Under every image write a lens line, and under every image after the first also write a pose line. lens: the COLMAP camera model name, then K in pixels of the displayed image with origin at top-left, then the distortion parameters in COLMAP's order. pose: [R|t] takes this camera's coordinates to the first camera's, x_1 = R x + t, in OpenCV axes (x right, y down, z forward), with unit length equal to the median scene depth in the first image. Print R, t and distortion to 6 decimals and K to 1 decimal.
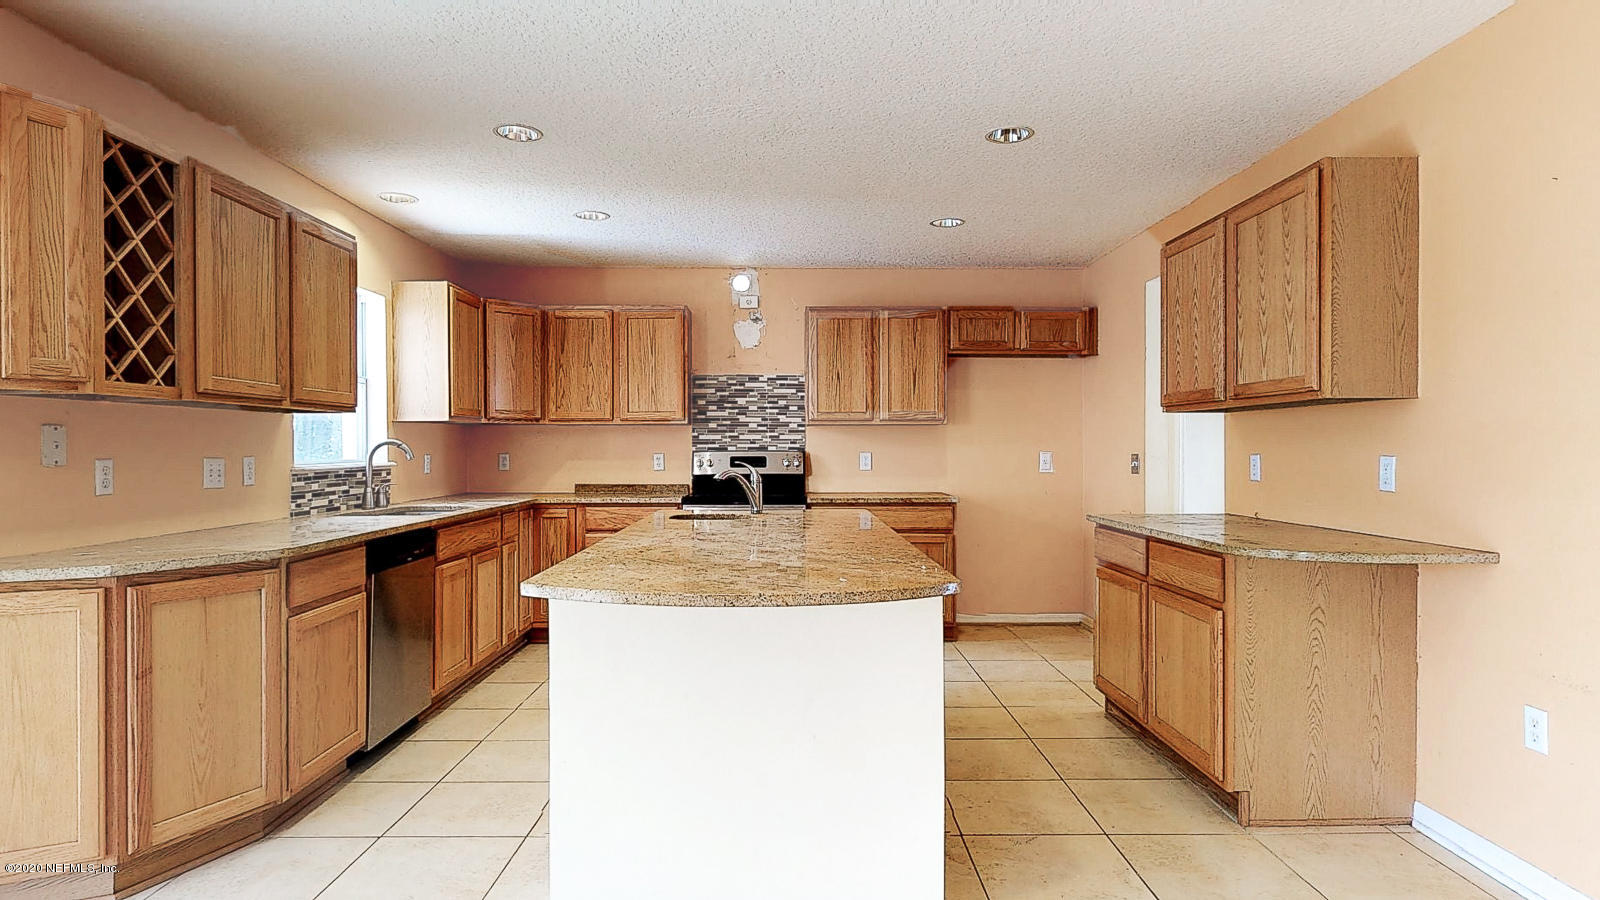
lens RADIAL K [[896.5, 0, 800.8], [0, 896.5, 448.5], [0, 0, 1]] dist [0.002407, -0.000598]
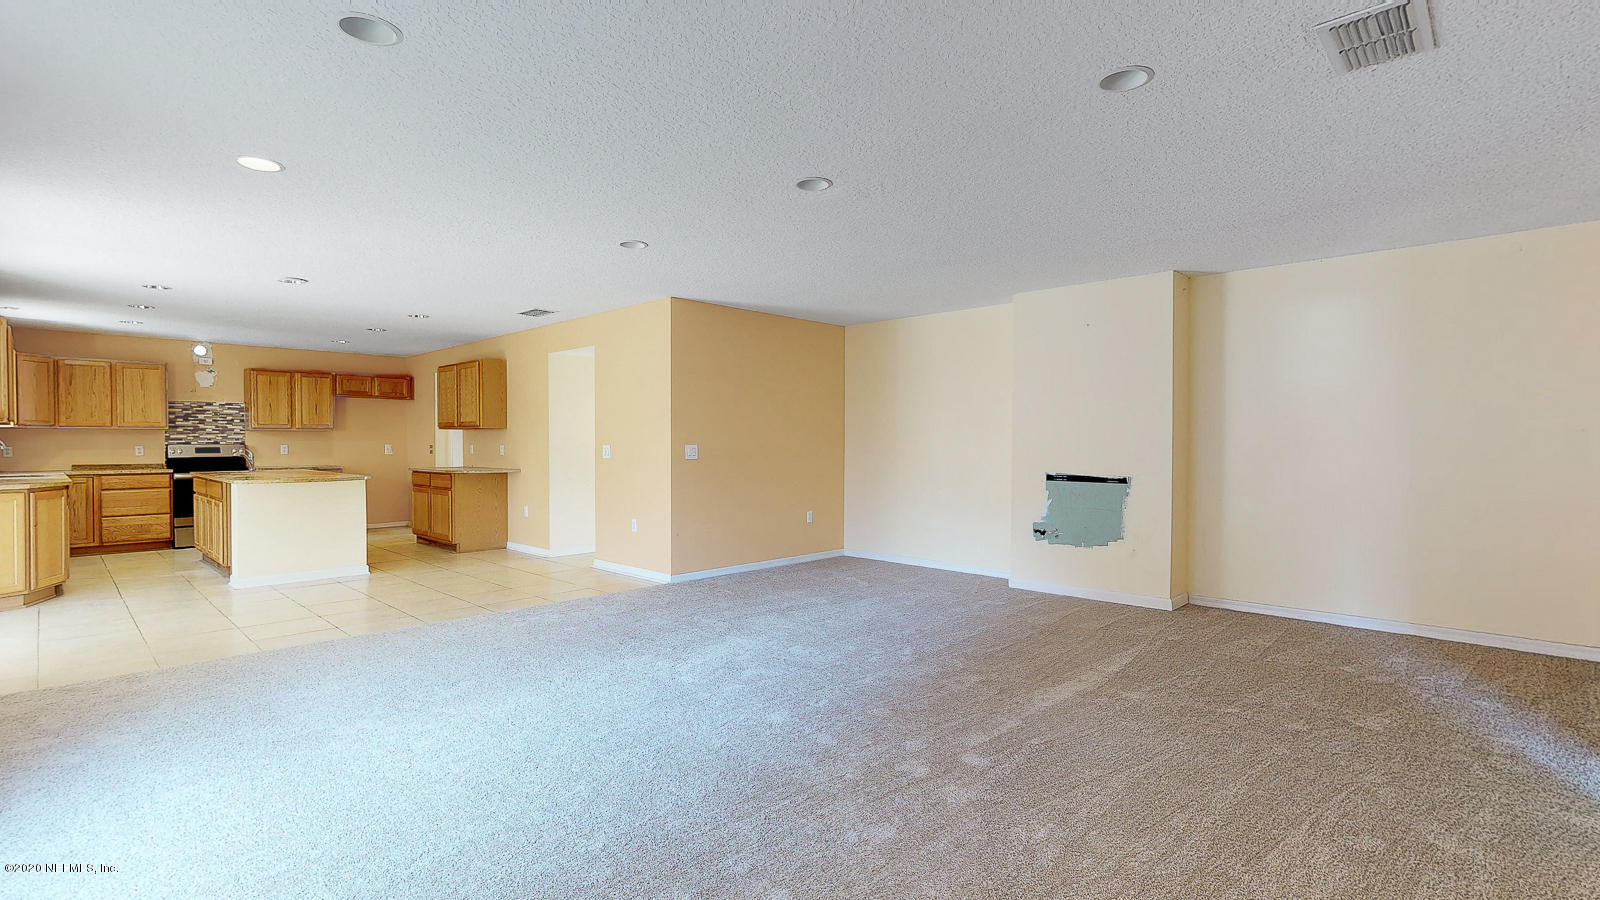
lens RADIAL K [[734.0, 0, 797.5], [0, 734.0, 452.2], [0, 0, 1]] dist [-0.000557, 0.000636]
pose [[0.705527, -0.010525, 0.708605, -0.279136], [0.001833, 0.999913, 0.013027, 0.001774], [-0.708681, -0.007892, 0.705485, -0.925902]]
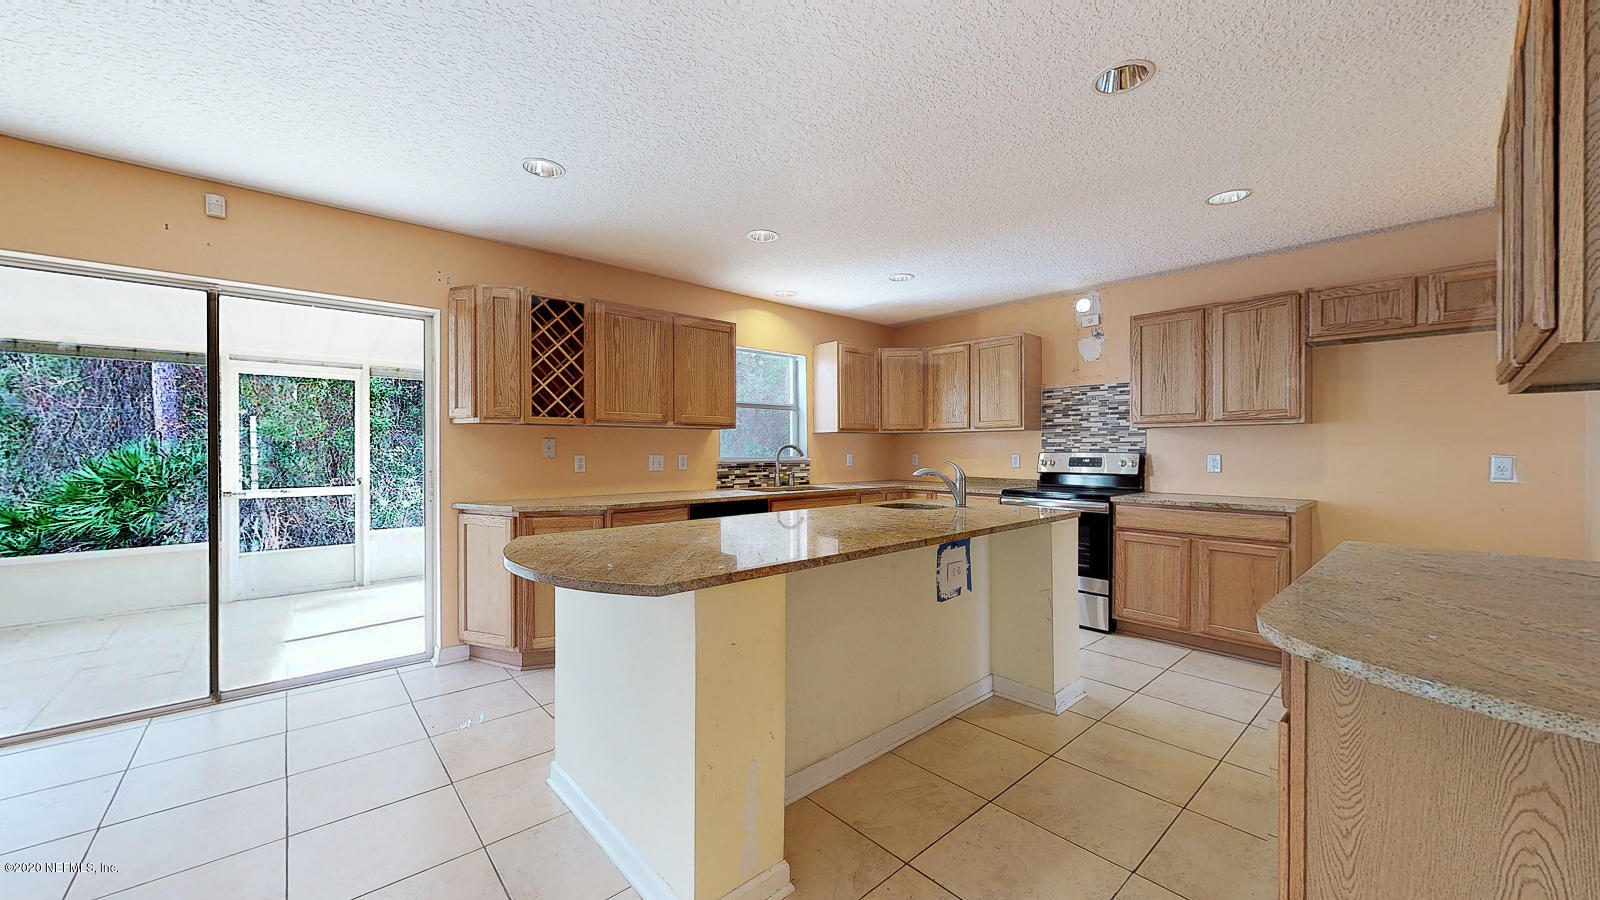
lens RADIAL K [[585.8, 0, 800.5], [0, 585.8, 453.1], [0, 0, 1]] dist [-0.001259, -0.000035]
pose [[0.656202, 0.005865, -0.754562, 0.274484], [-0.001072, 0.999976, 0.006840, -0.001003], [0.754584, -0.003679, 0.656193, 0.250070]]
